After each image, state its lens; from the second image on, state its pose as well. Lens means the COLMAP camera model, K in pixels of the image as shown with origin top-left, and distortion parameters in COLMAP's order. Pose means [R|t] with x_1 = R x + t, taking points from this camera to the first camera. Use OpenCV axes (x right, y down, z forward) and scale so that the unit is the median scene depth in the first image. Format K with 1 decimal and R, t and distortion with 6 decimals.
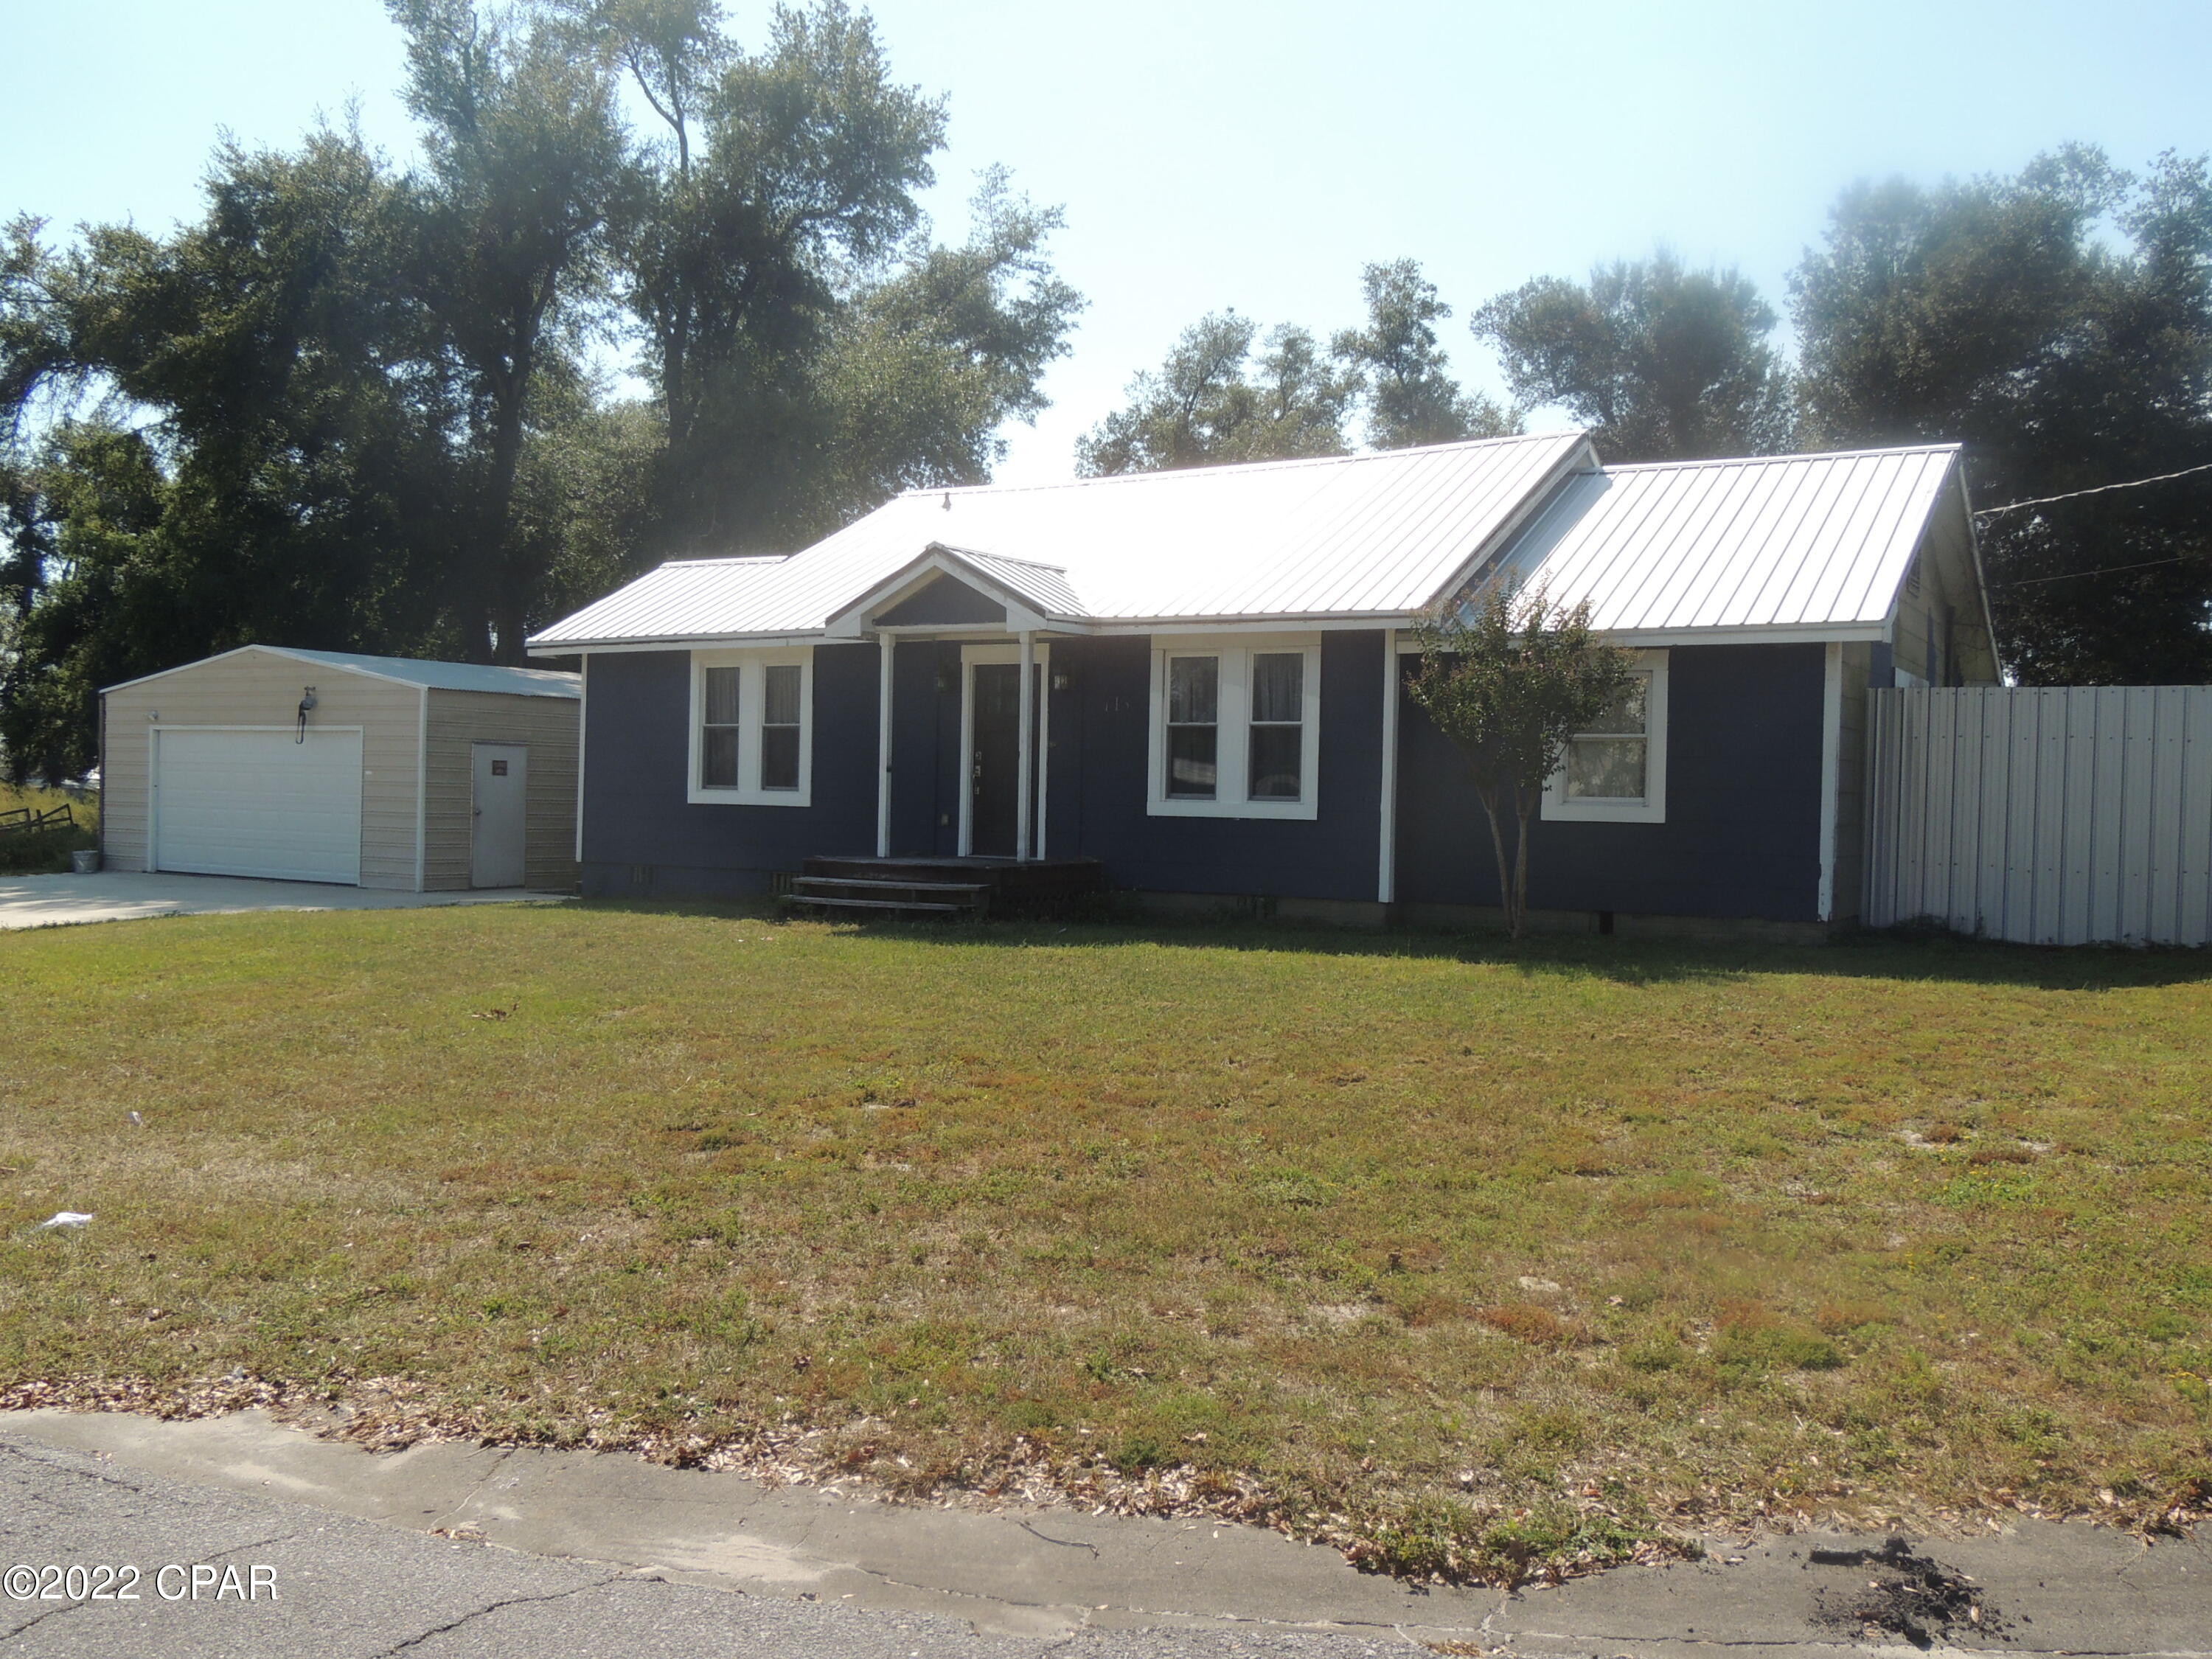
lens RADIAL K [[1902.1, 0, 1094.8], [0, 1902.1, 833.3], [0, 0, 1]] dist [-0.020789, -0.004813]
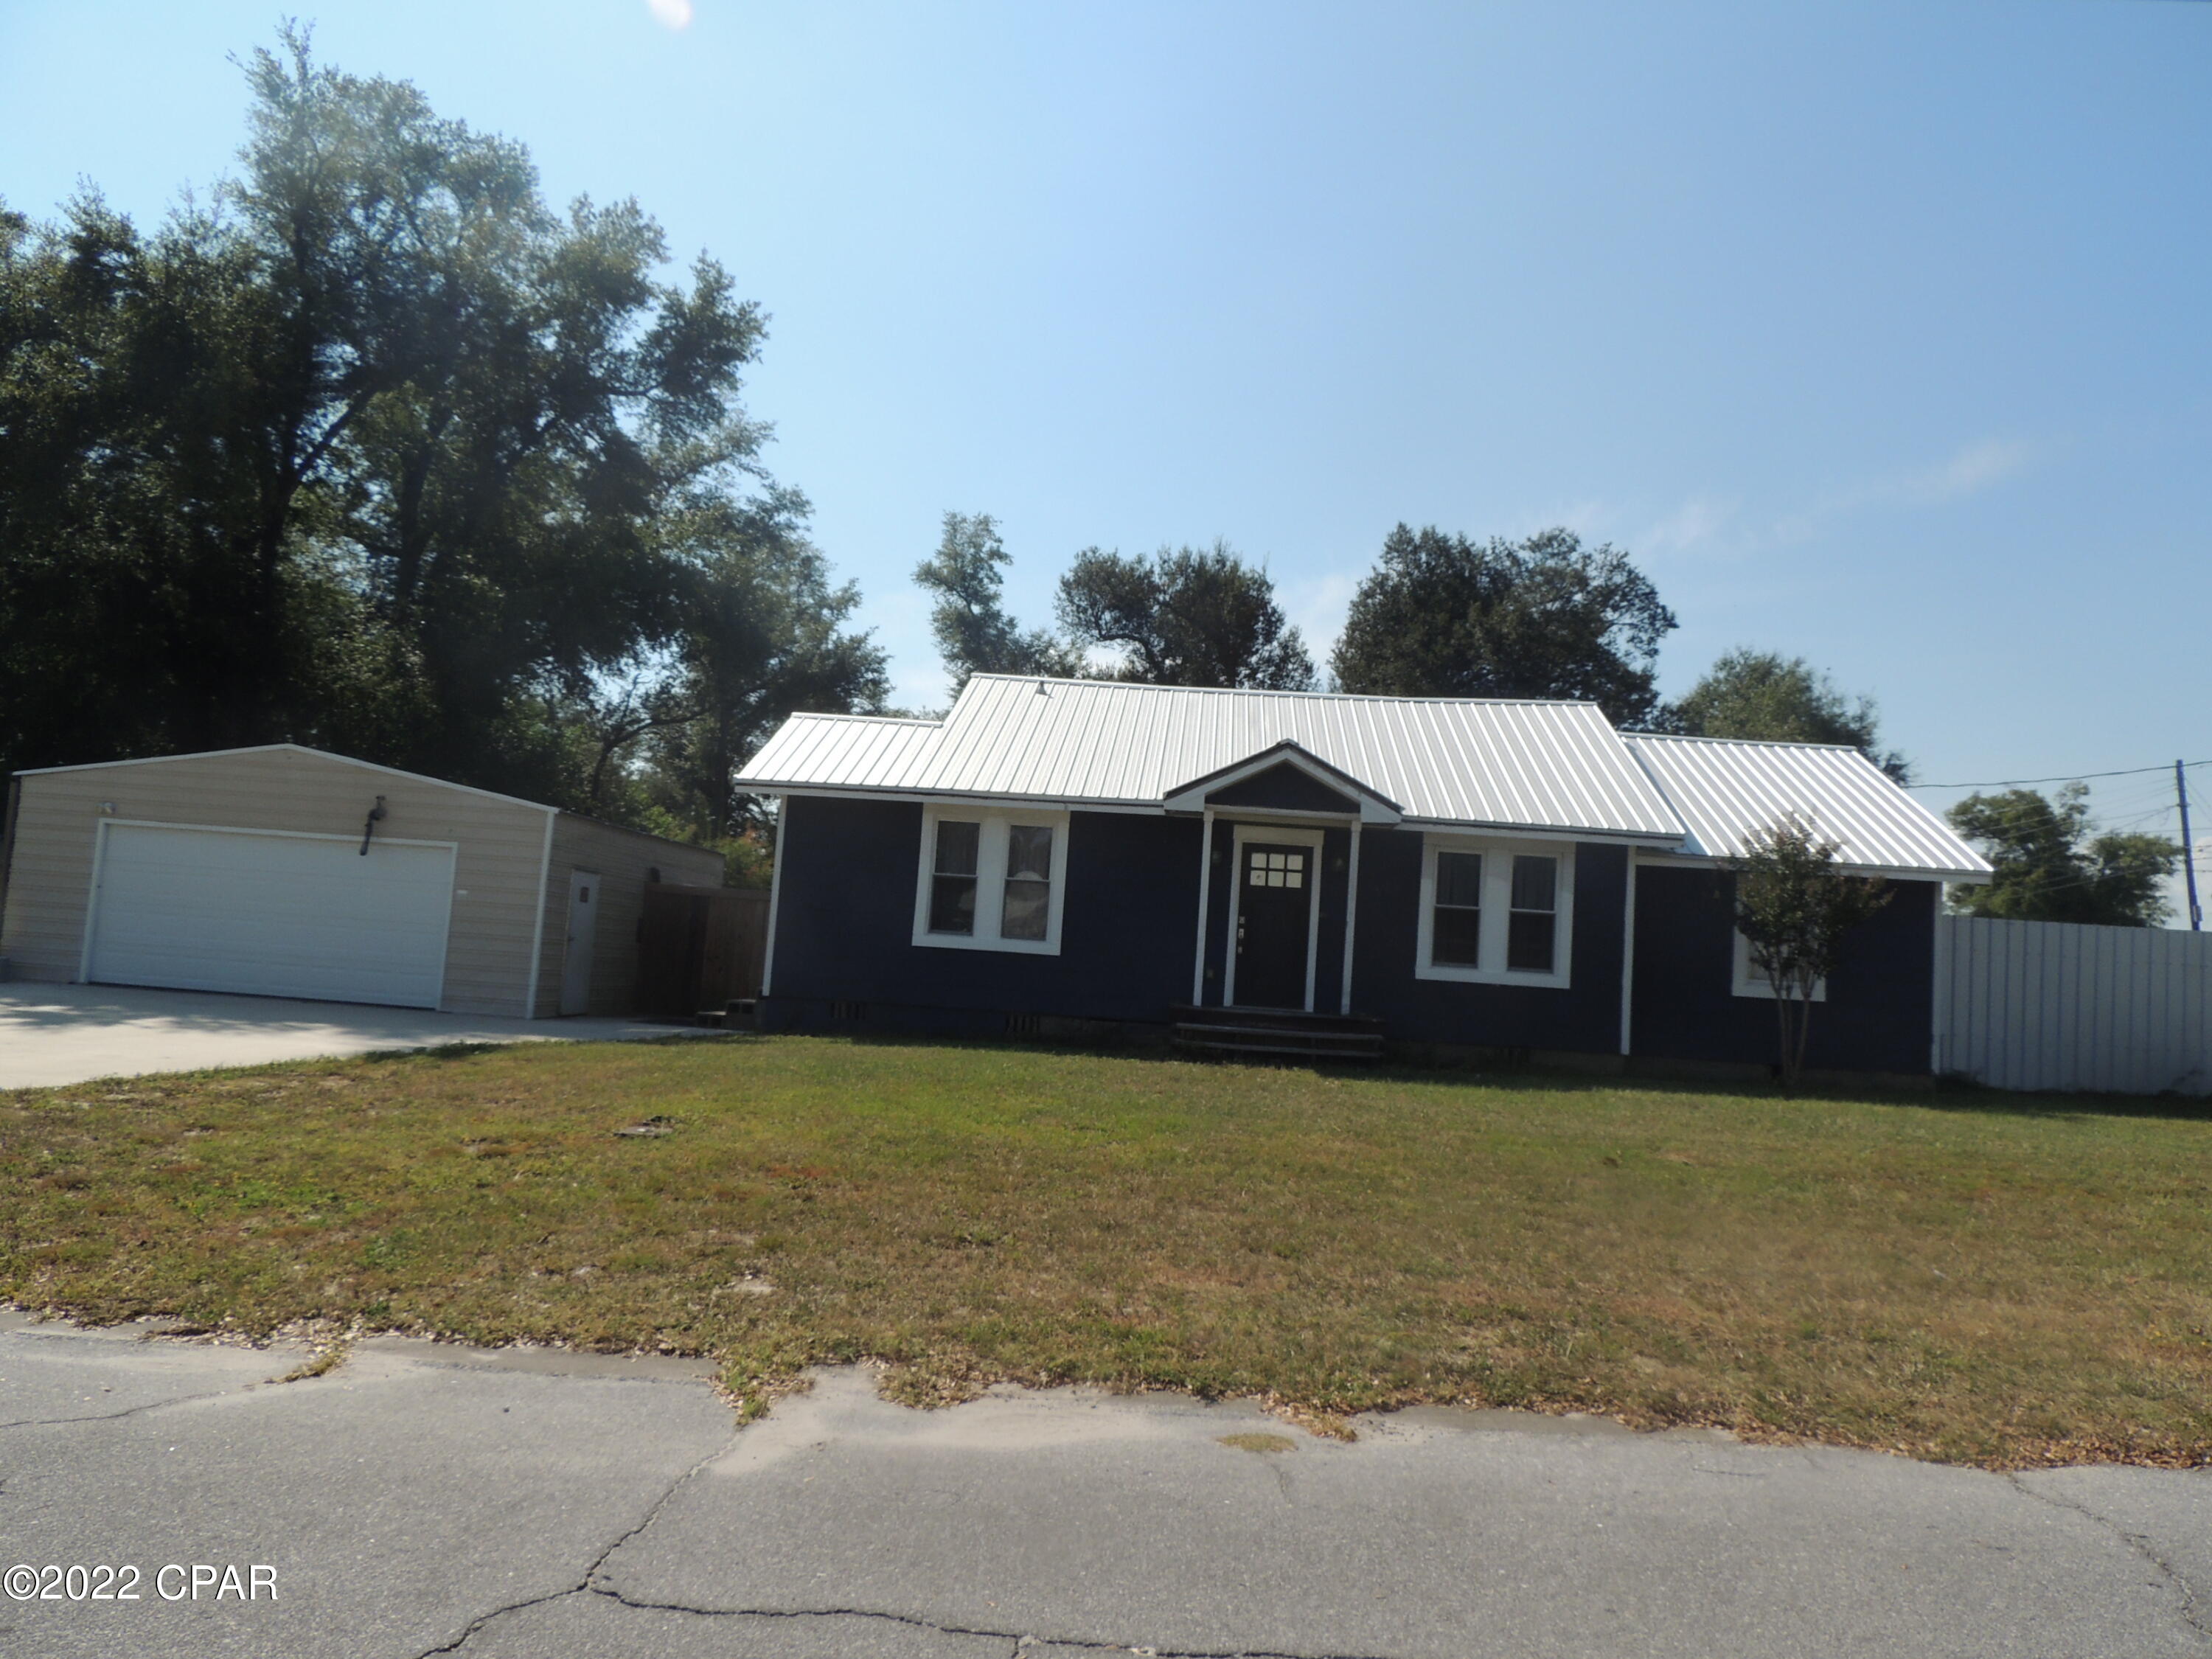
lens RADIAL K [[1565.6, 0, 1112.2], [0, 1565.6, 833.2], [0, 0, 1]] dist [-0.015027, -0.009170]
pose [[0.883985, 0.079881, 0.460640, -0.468218], [-0.039439, 0.994524, -0.096778, 0.002081], [-0.465849, 0.067384, 0.882295, 0.151195]]
